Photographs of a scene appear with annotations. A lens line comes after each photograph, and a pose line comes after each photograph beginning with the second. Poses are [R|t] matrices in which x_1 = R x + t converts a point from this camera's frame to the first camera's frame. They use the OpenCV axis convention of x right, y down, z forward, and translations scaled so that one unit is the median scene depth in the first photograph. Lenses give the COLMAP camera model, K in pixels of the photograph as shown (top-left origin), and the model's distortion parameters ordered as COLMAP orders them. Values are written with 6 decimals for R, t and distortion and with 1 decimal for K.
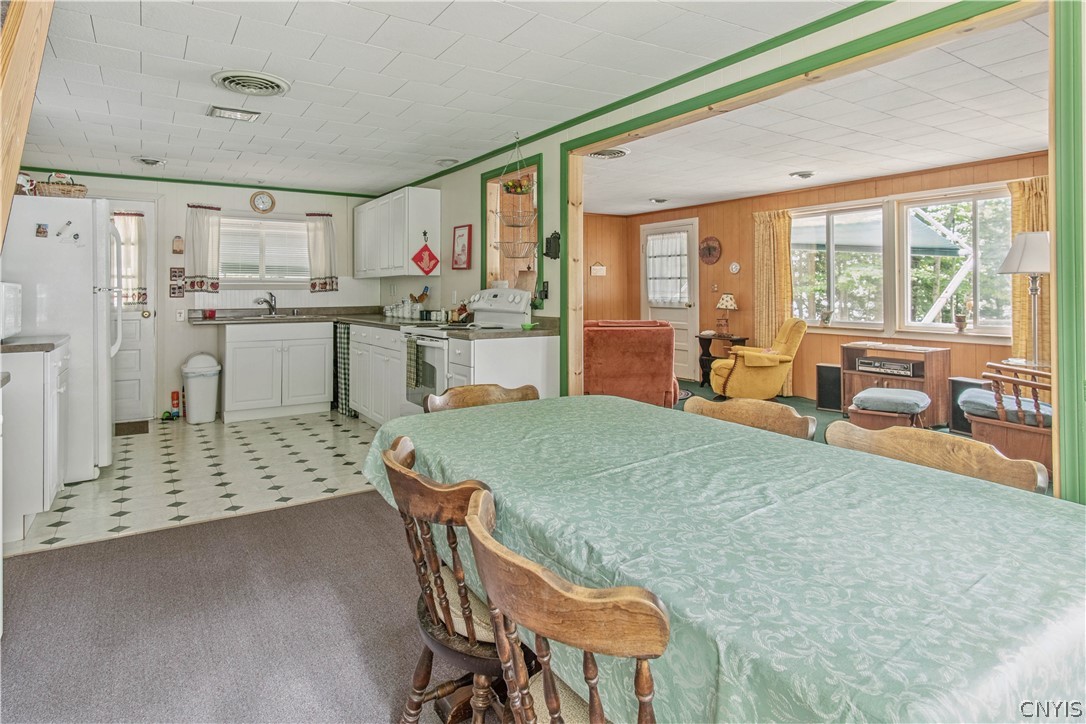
lens RADIAL K [[582.4, 0, 567.8], [0, 582.4, 287.1], [0, 0, 1]] dist [0.012174, -0.002130]
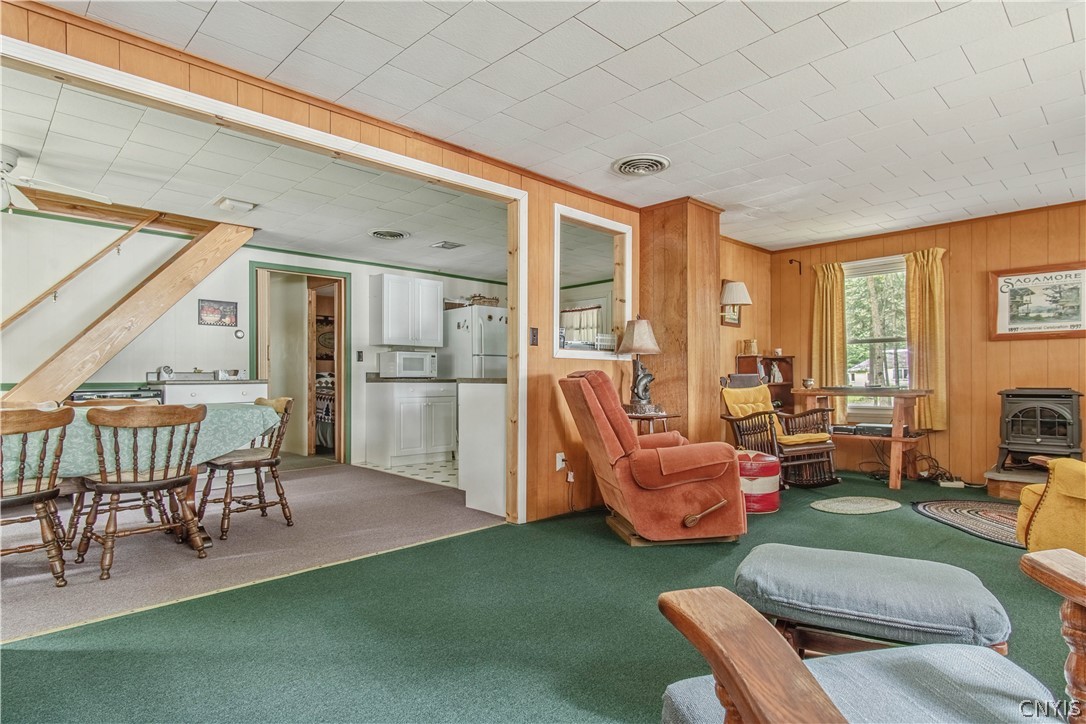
lens RADIAL K [[582.4, 0, 544.4], [0, 582.4, 372.4], [0, 0, 1]] dist [0.012174, -0.002130]
pose [[0.199535, -0.006611, -0.979868, 0.901066], [0.015659, 0.999871, -0.003557, 0.059465], [0.979766, -0.014634, 0.199613, 0.761820]]
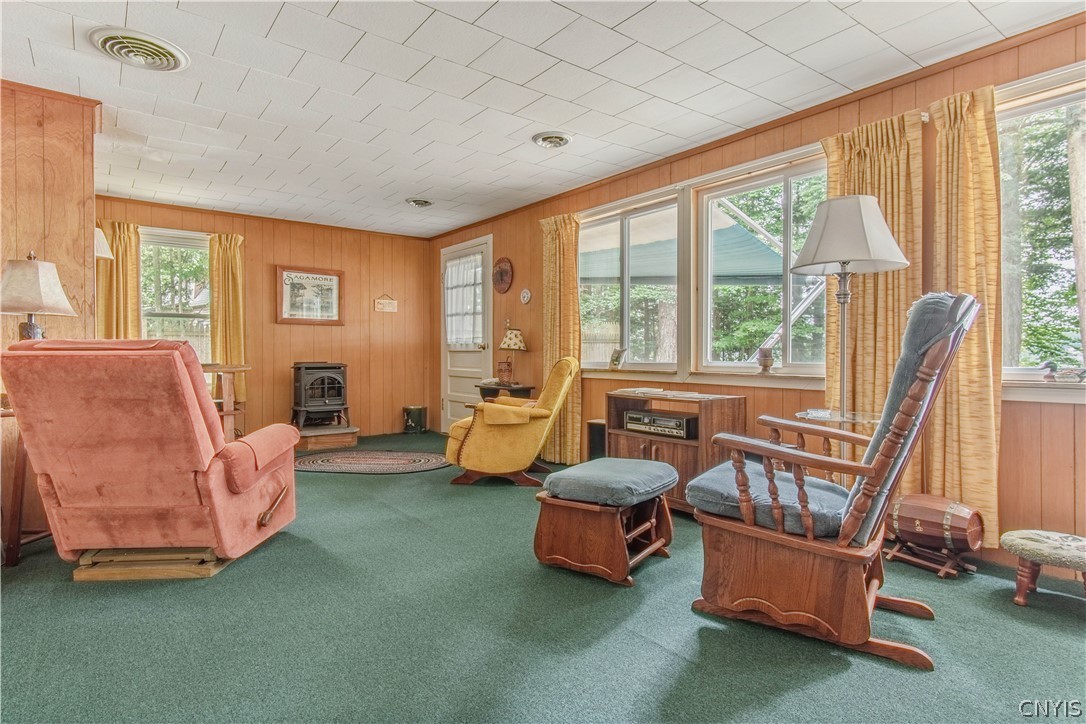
lens RADIAL K [[582.4, 0, 539.5], [0, 582.4, 354.3], [0, 0, 1]] dist [0.012174, -0.002130]
pose [[0.997017, 0.003886, 0.077091, 0.436658], [-0.004863, 0.999910, 0.012486, 0.059746], [-0.077035, -0.012824, 0.996946, 0.420700]]
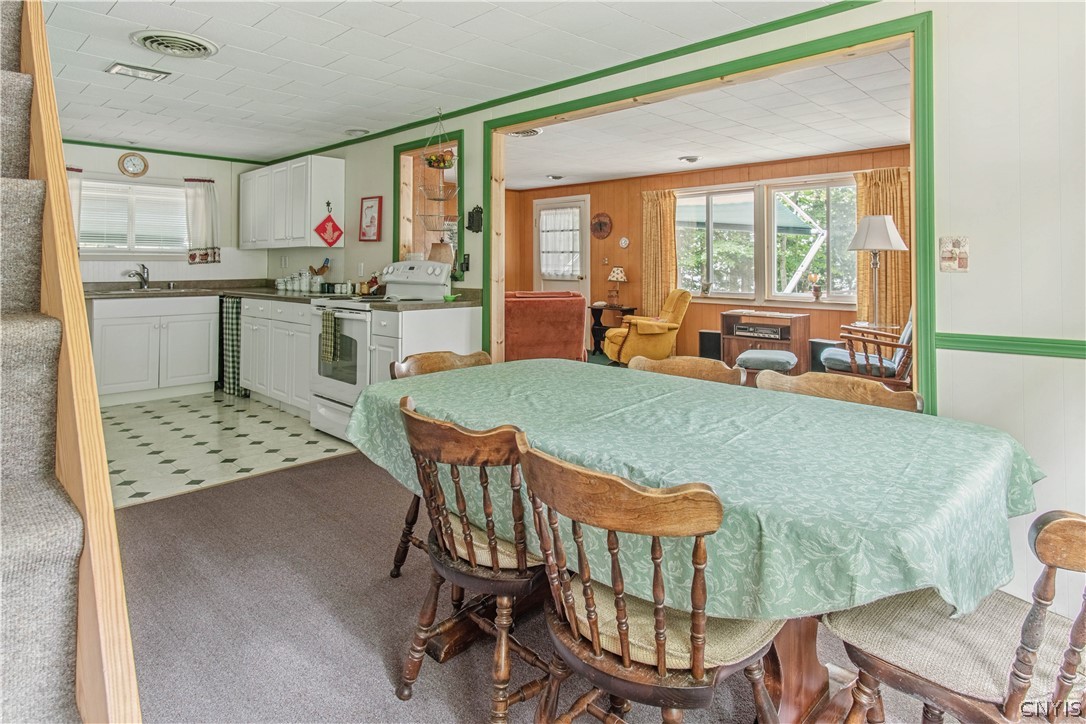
lens RADIAL K [[582.4, 0, 564.0], [0, 582.4, 257.2], [0, 0, 1]] dist [0.012174, -0.002130]
pose [[0.979008, 0.005652, 0.203742, -0.069174], [-0.004562, 0.999973, -0.005816, 0.000869], [-0.203769, 0.004764, 0.979007, -0.037709]]
